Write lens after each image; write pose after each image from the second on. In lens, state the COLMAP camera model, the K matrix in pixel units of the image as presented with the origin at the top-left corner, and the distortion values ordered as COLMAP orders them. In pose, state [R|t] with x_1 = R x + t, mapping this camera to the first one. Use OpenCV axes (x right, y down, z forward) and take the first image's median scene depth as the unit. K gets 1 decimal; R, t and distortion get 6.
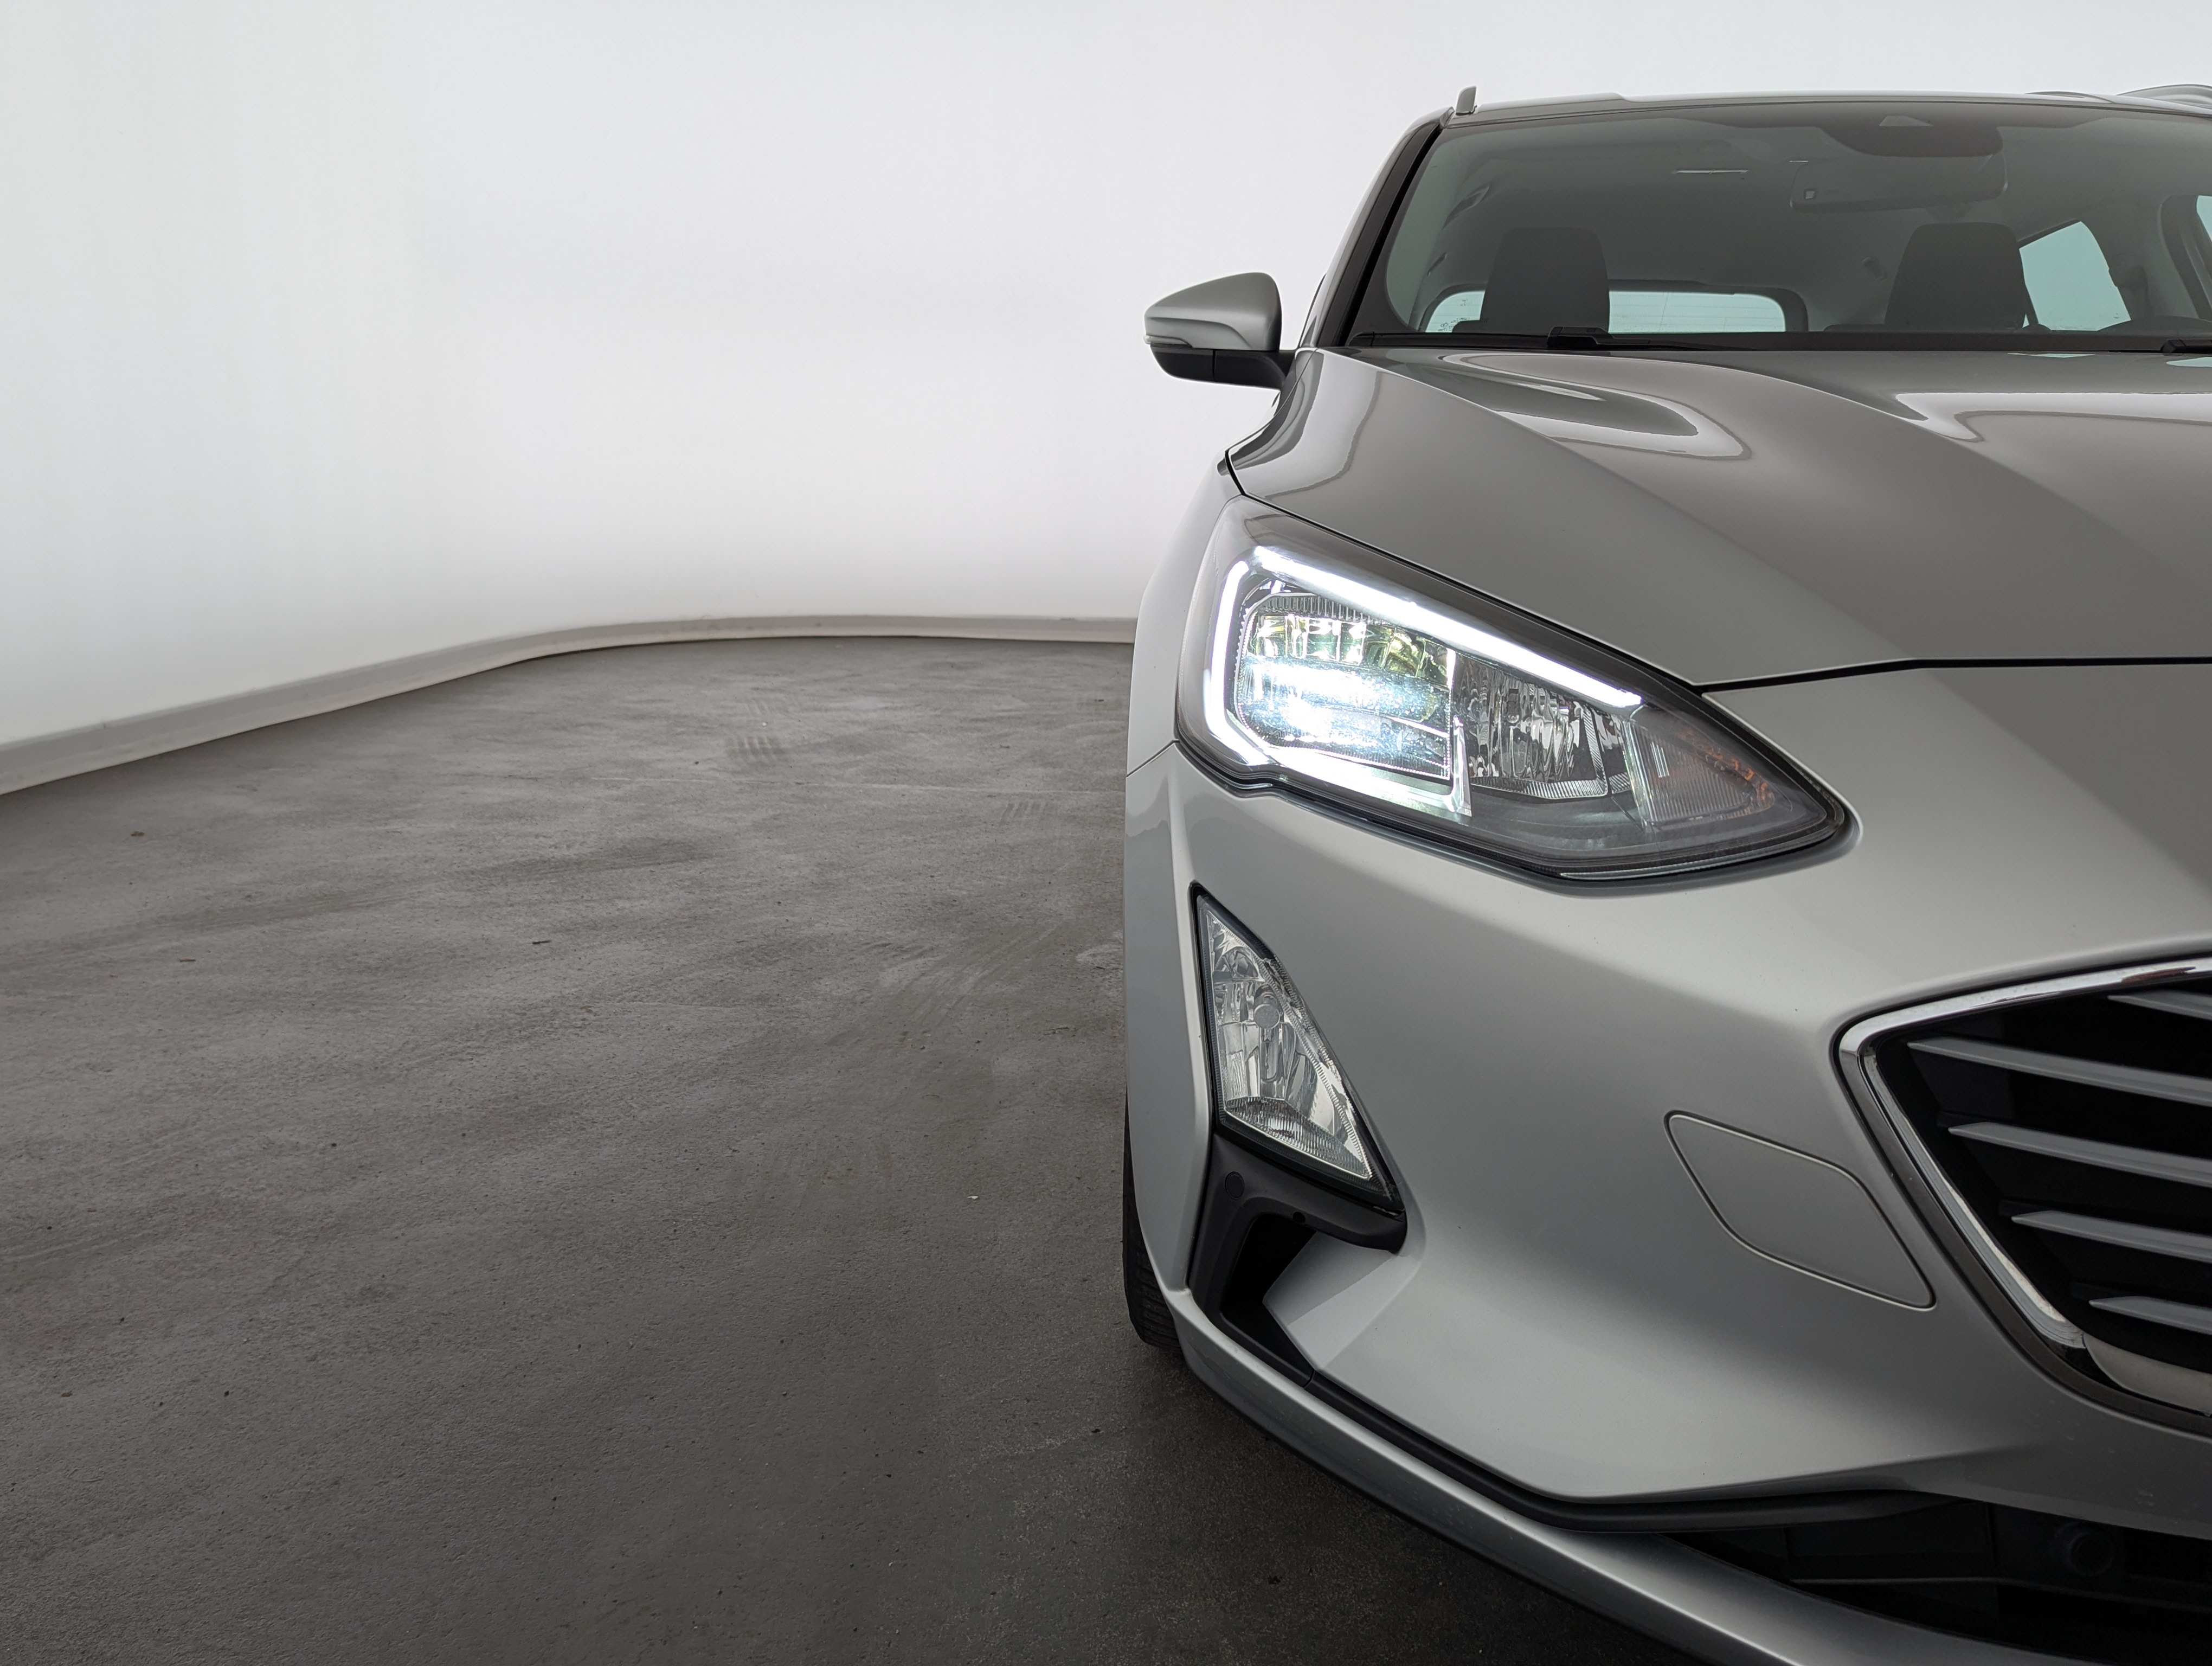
lens RADIAL K [[1776.6, 0, 1100.4], [0, 1776.6, 837.0], [0, 0, 1]] dist [0.010202, -0.008748]
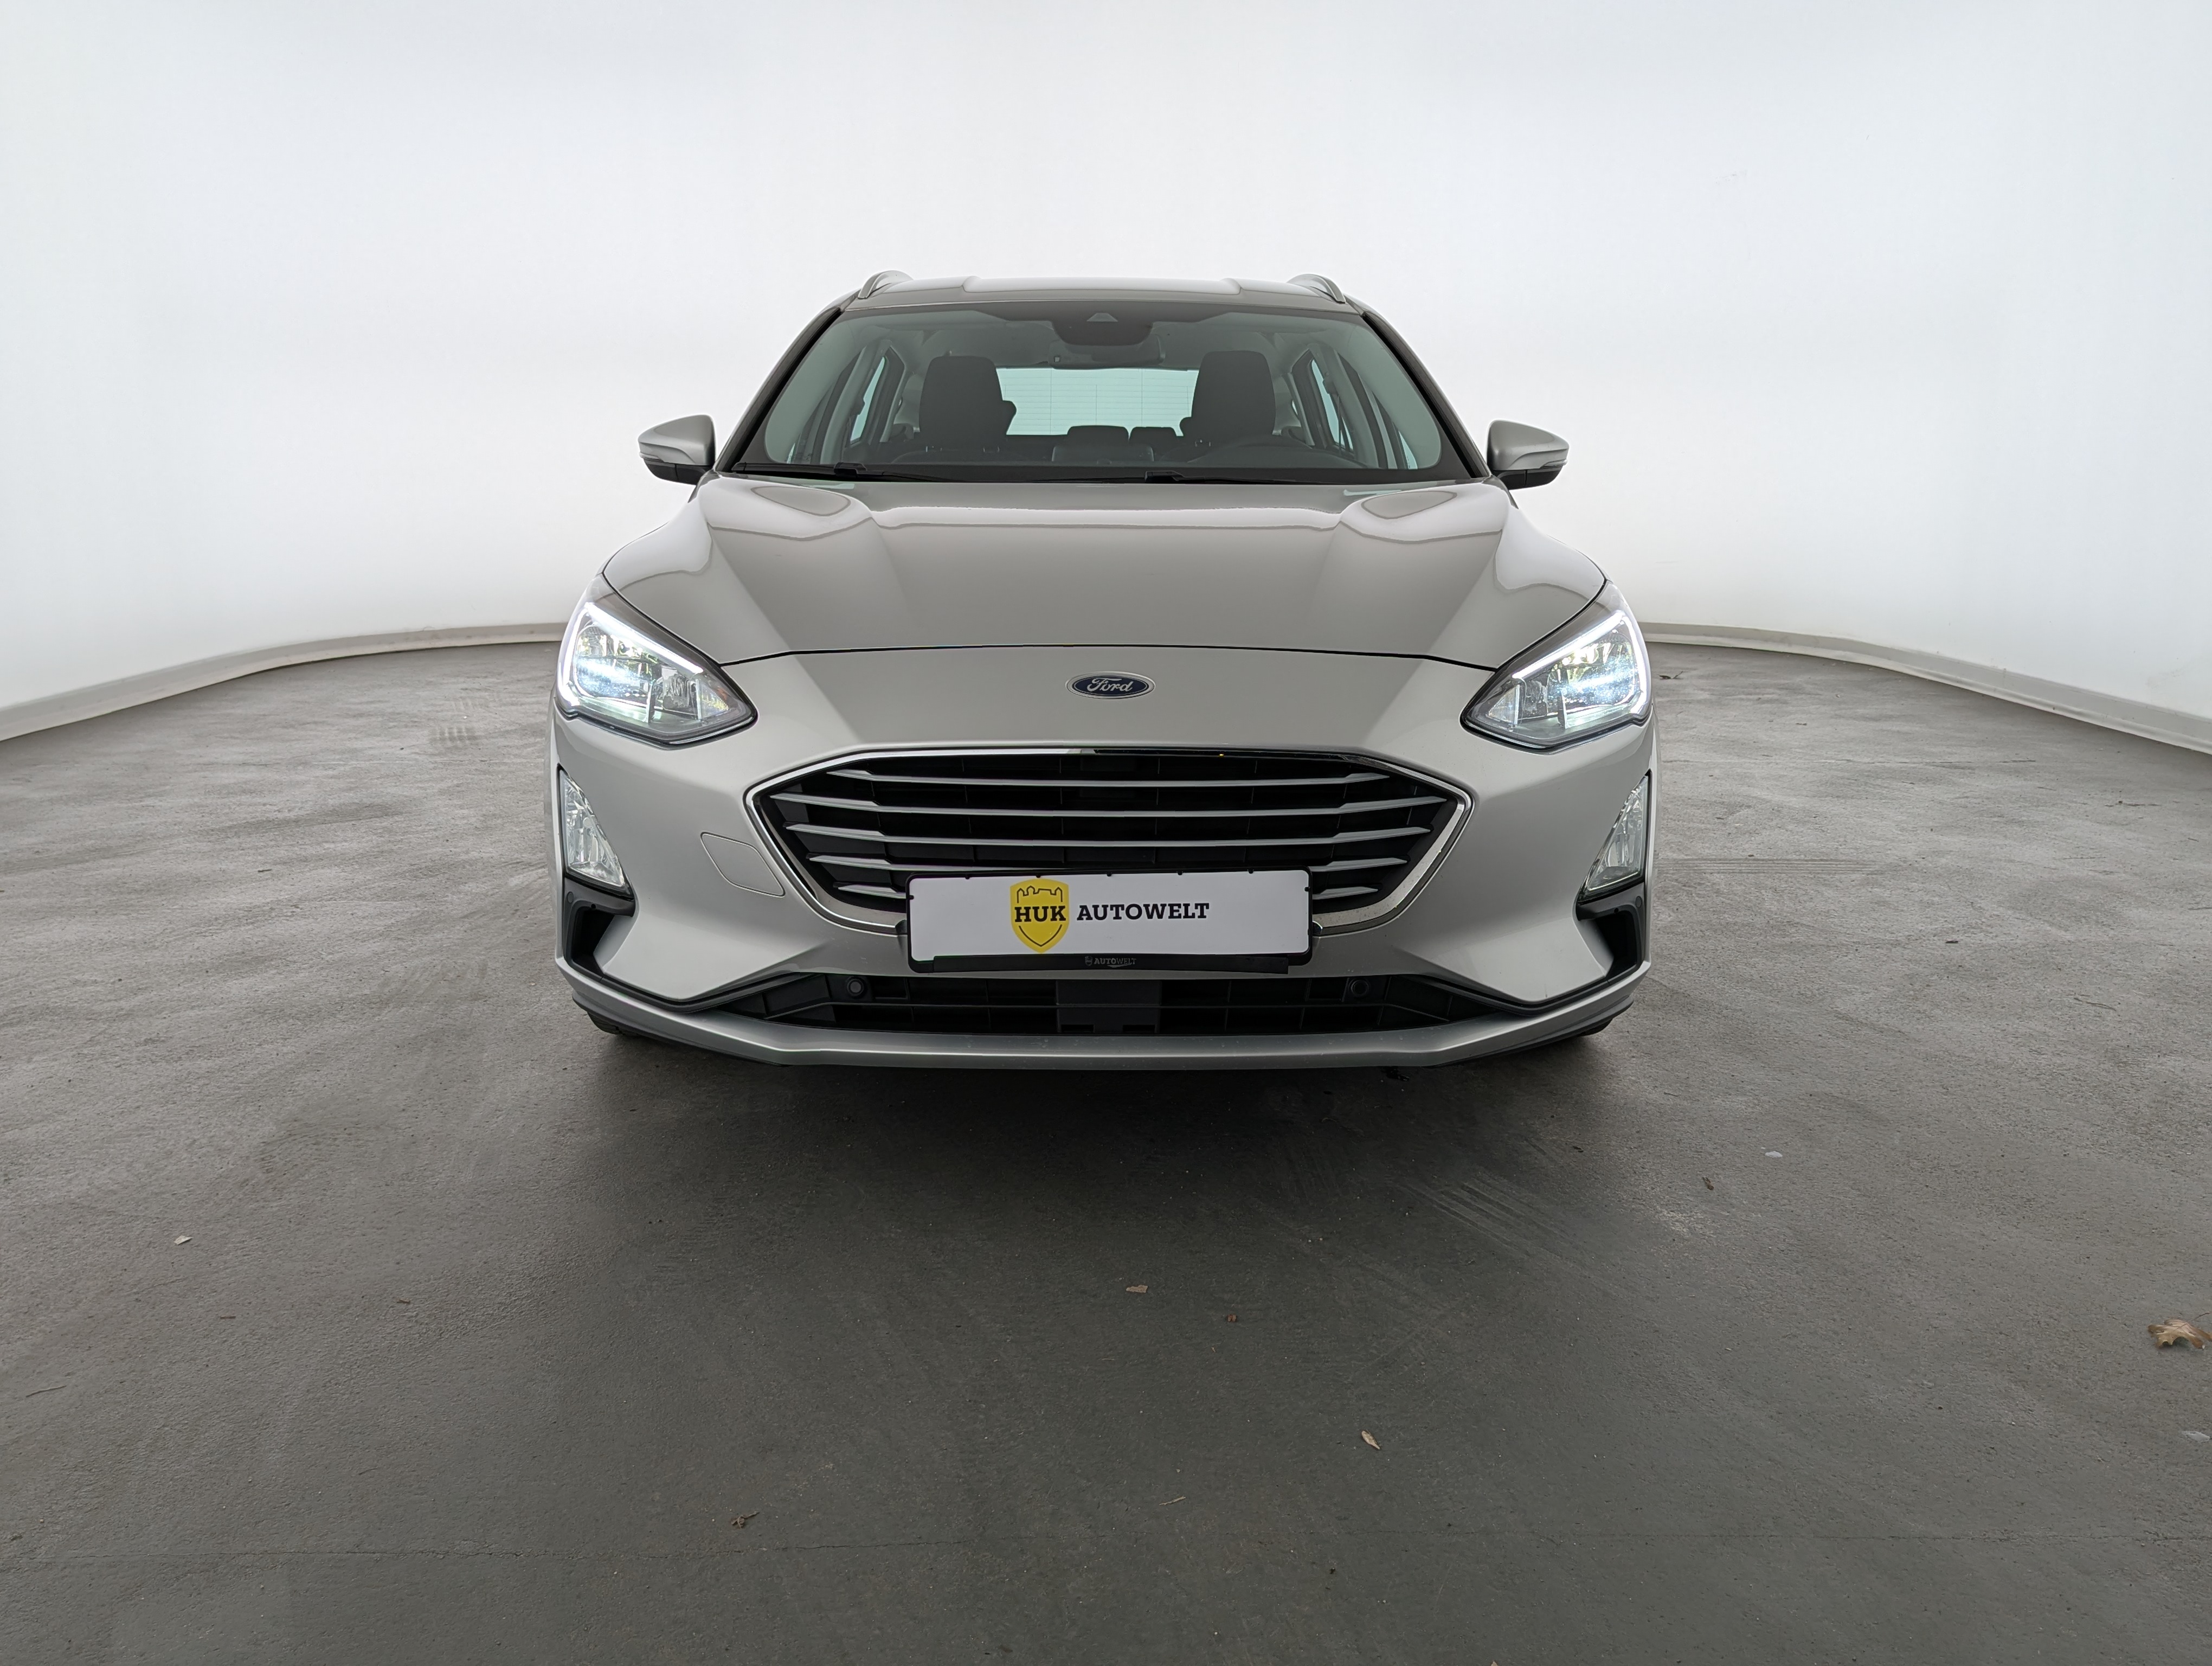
lens RADIAL K [[1776.6, 0, 1115.1], [0, 1776.6, 825.5], [0, 0, 1]] dist [0.010202, -0.008748]
pose [[0.991538, -0.042498, 0.122664, 0.177781], [0.042639, 0.999089, 0.001477, 0.049533], [-0.122615, 0.003766, 0.992447, -0.469193]]
